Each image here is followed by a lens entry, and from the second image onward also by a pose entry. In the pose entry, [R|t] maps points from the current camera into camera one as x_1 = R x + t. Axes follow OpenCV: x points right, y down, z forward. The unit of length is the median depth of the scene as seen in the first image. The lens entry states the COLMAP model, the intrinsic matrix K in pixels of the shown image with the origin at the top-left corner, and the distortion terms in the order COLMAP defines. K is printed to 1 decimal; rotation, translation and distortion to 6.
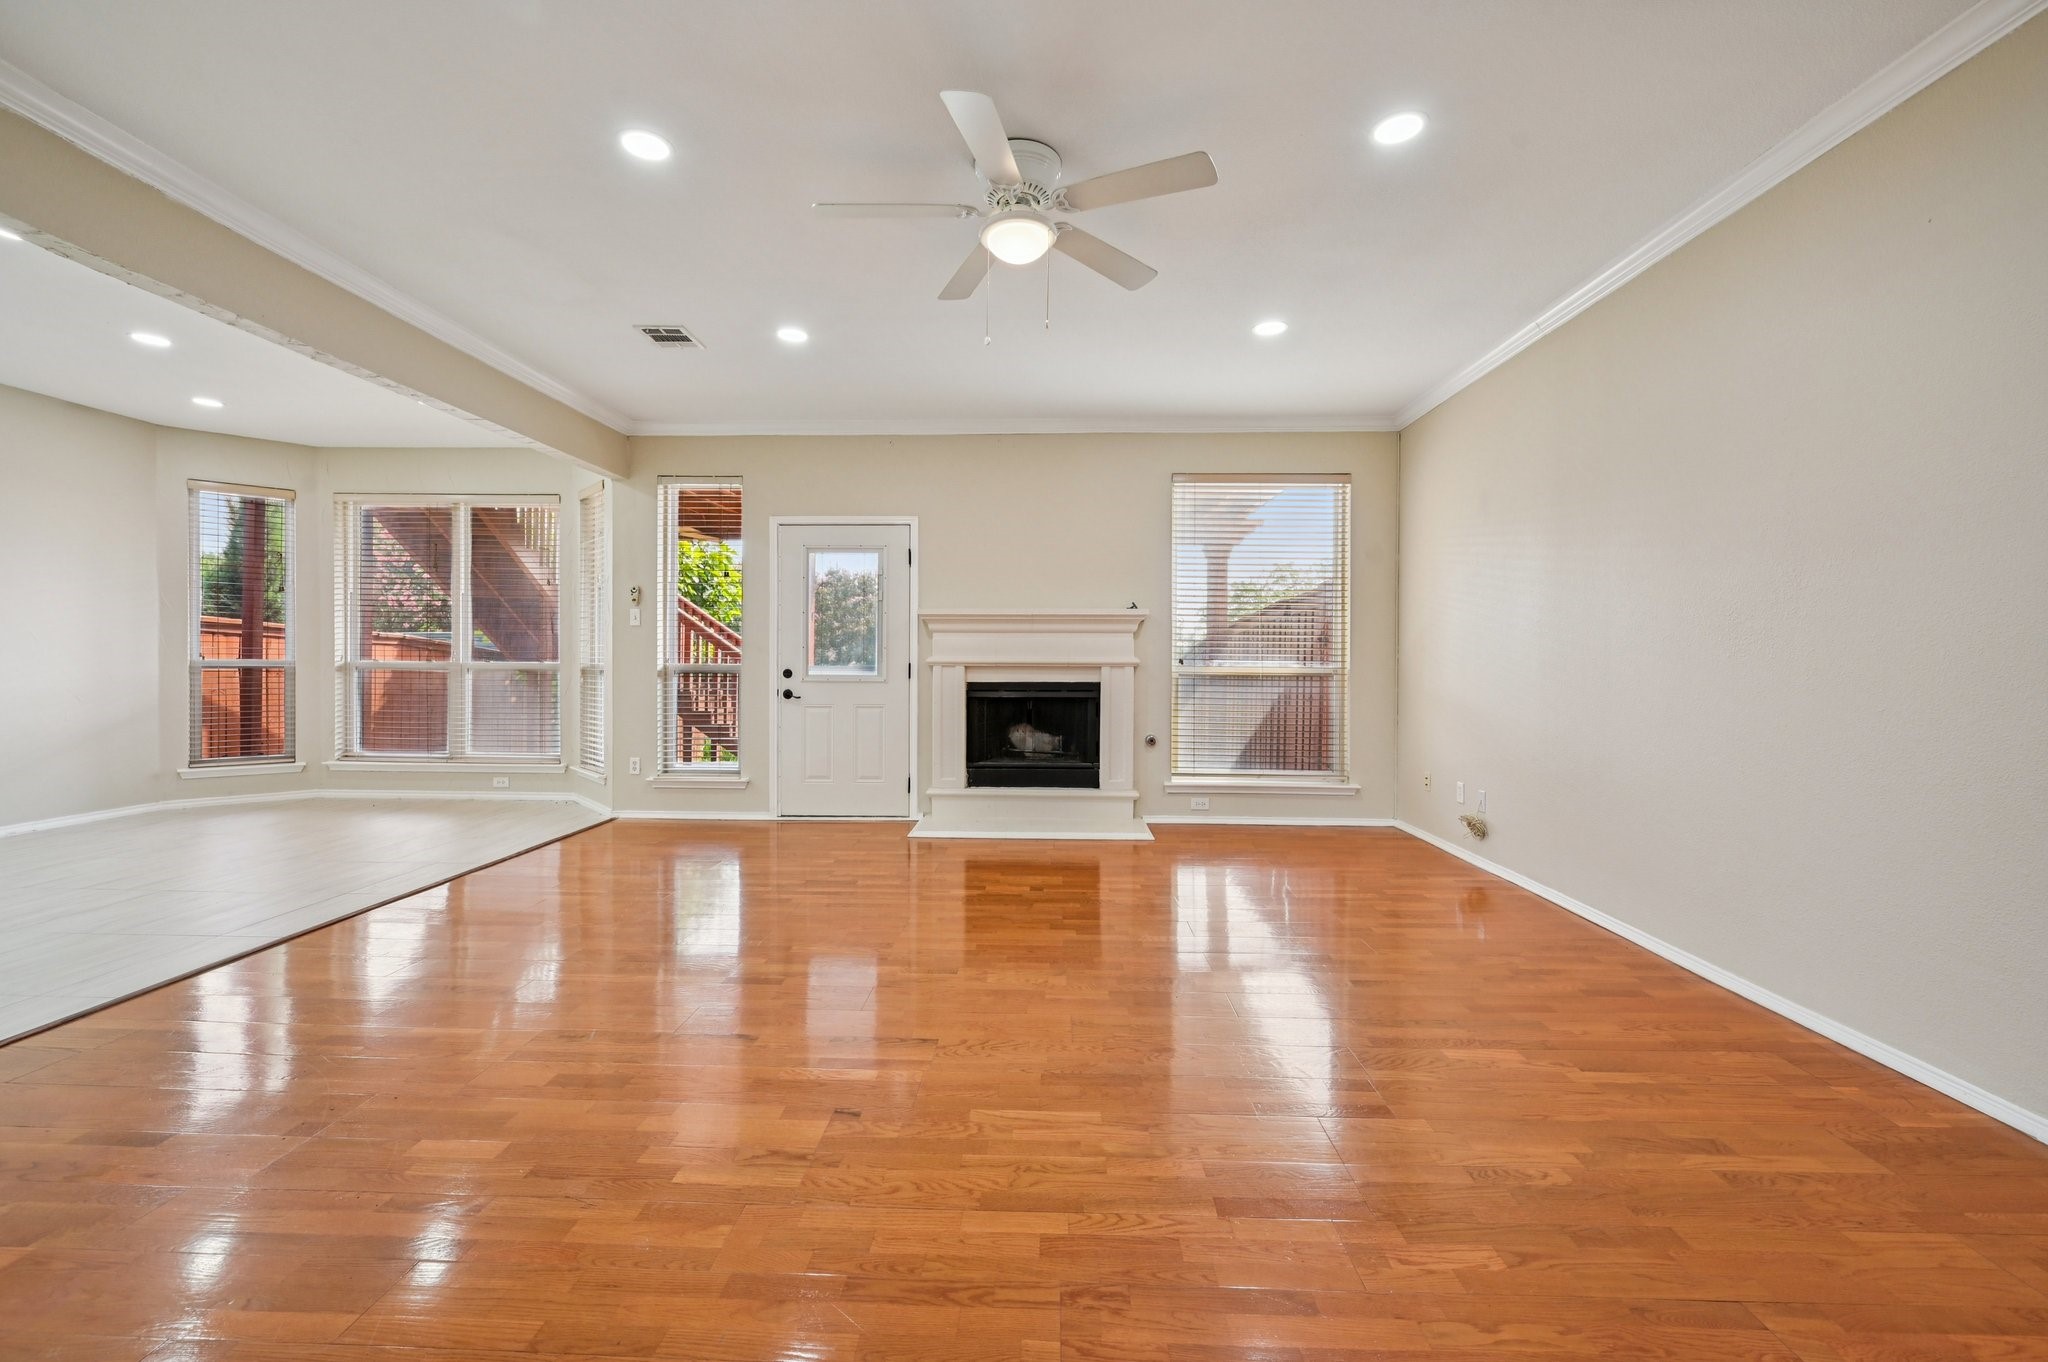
lens RADIAL K [[865.1, 0, 1007.2], [0, 865.1, 677.3], [0, 0, 1]] dist [-0.009285, -0.000173]
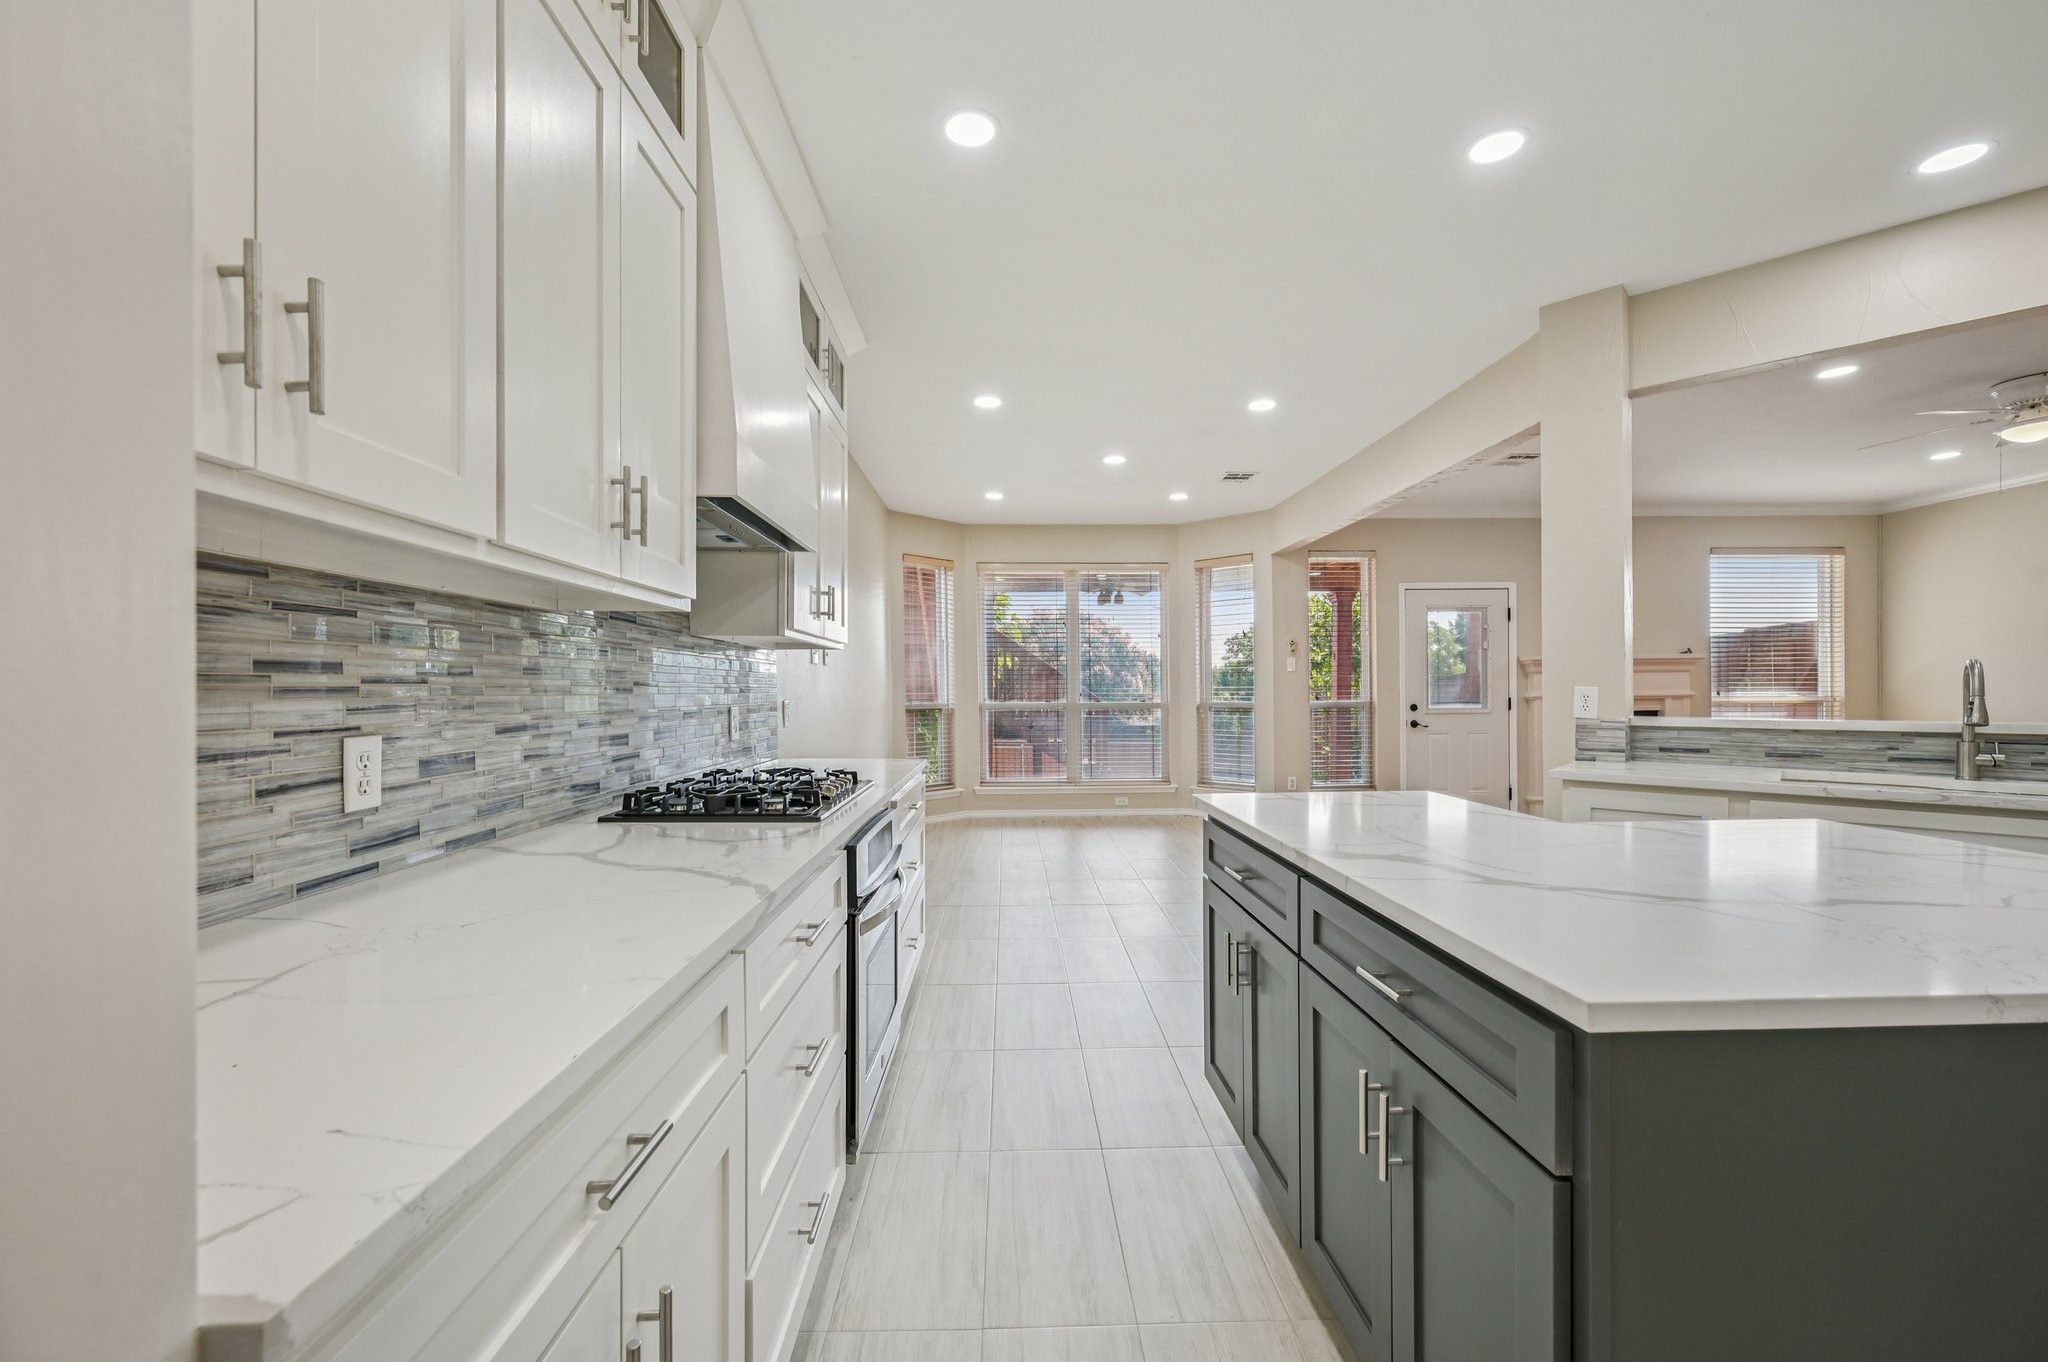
lens RADIAL K [[821.6, 0, 1015.0], [0, 821.6, 696.8], [0, 0, 1]] dist [-0.001630, 0.000403]
pose [[0.998625, -0.015249, 0.050155, -0.898794], [0.015698, 0.999840, -0.008570, -0.019191], [-0.050016, 0.009345, 0.998705, -0.167260]]
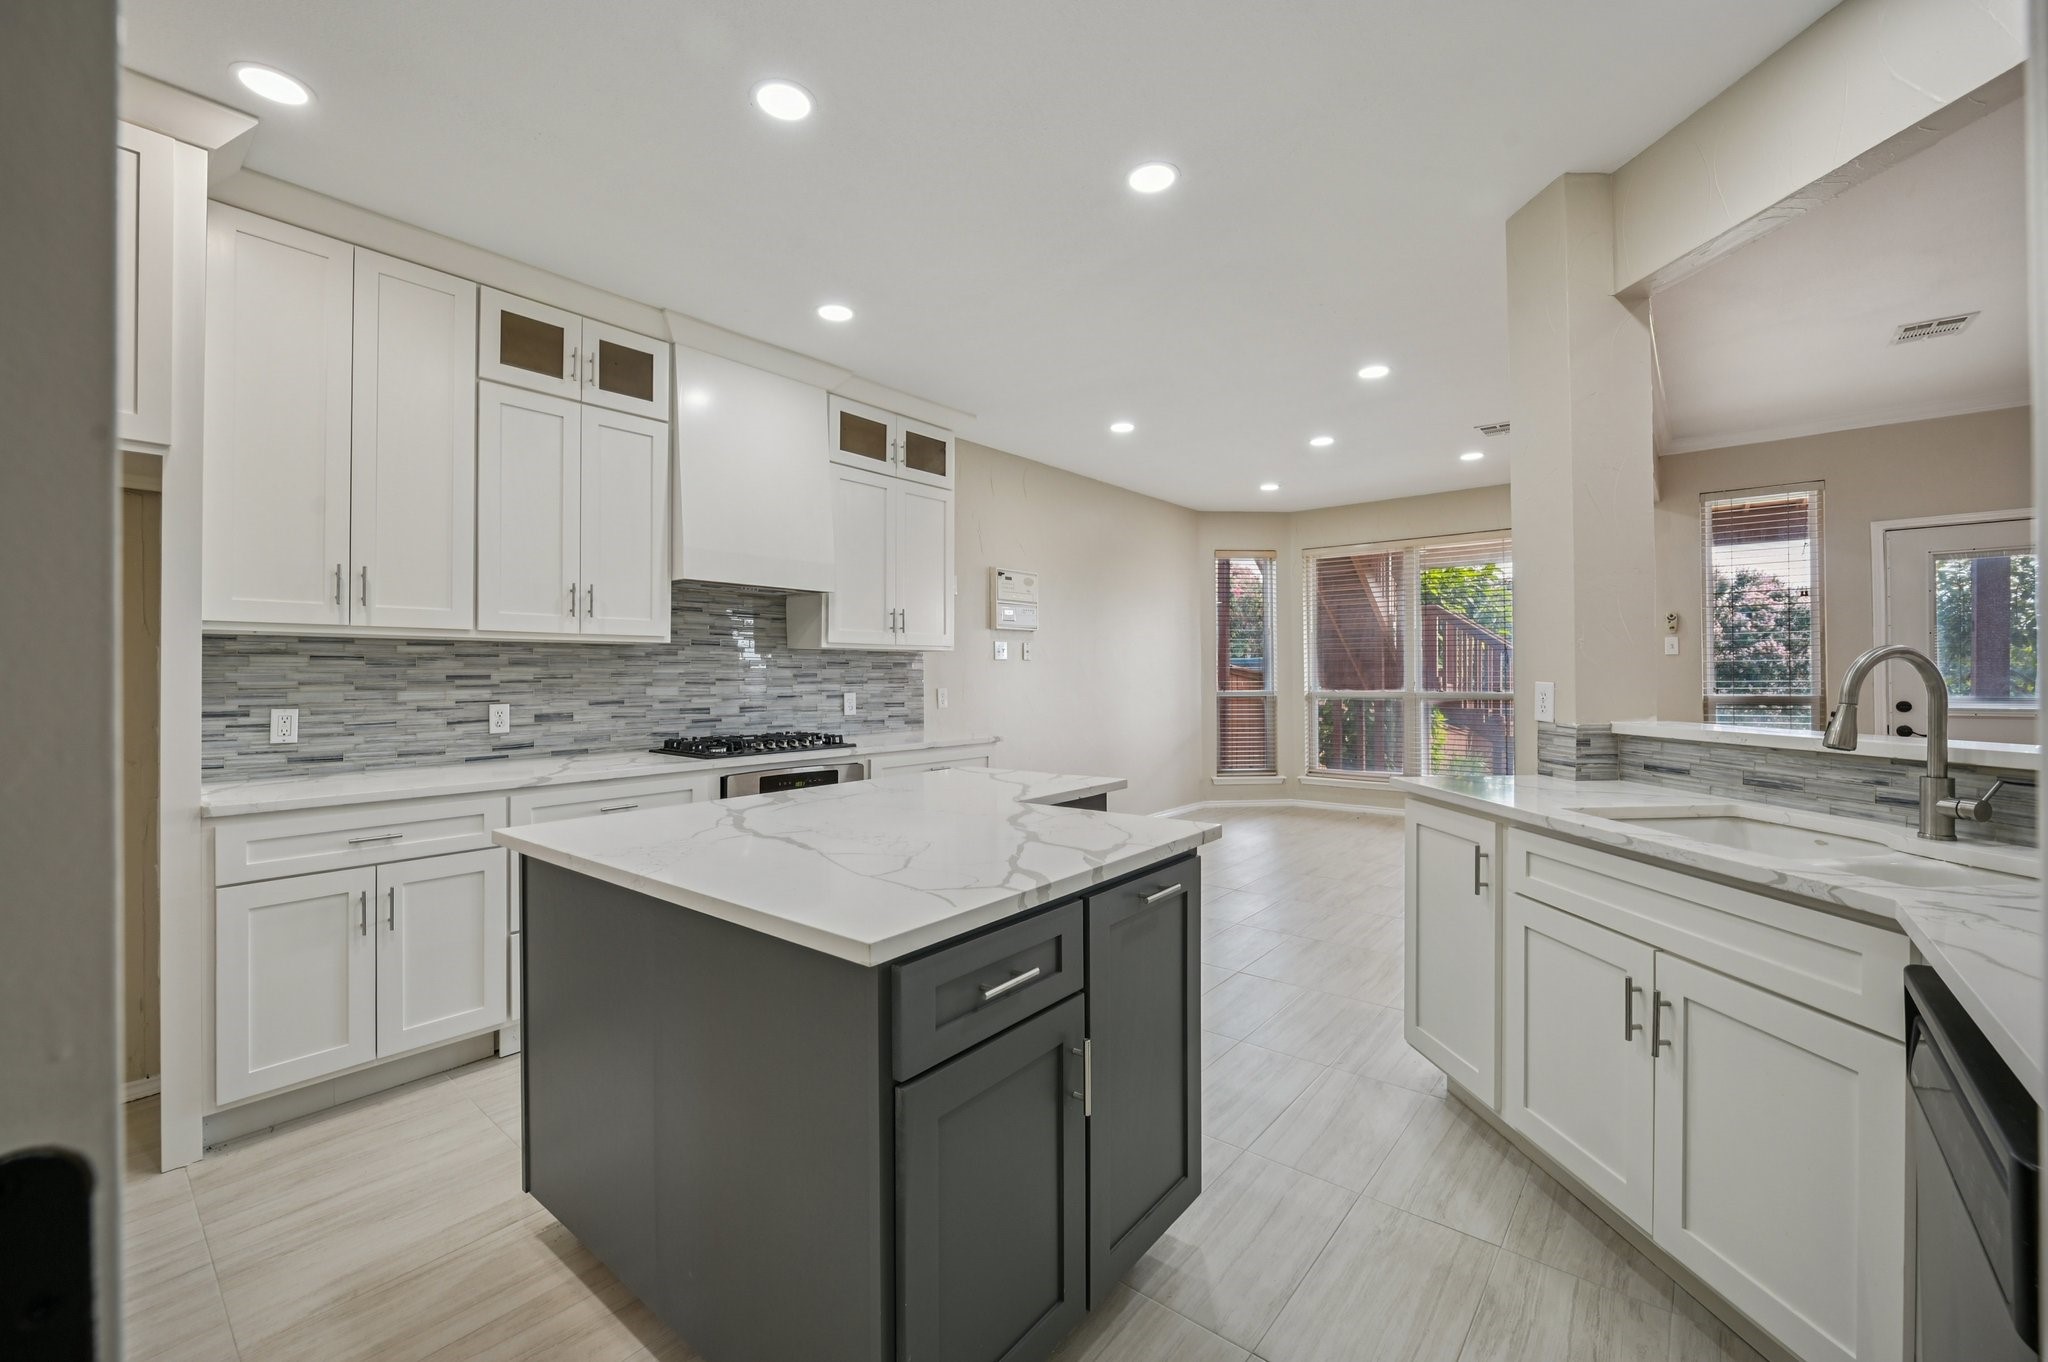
lens RADIAL K [[821.6, 0, 1005.2], [0, 821.6, 693.3], [0, 0, 1]] dist [-0.001630, 0.000403]
pose [[0.788277, -0.001341, -0.615318, -0.457576], [0.002088, 0.999998, 0.000495, -0.020010], [0.615316, -0.001675, 0.788278, -0.165665]]
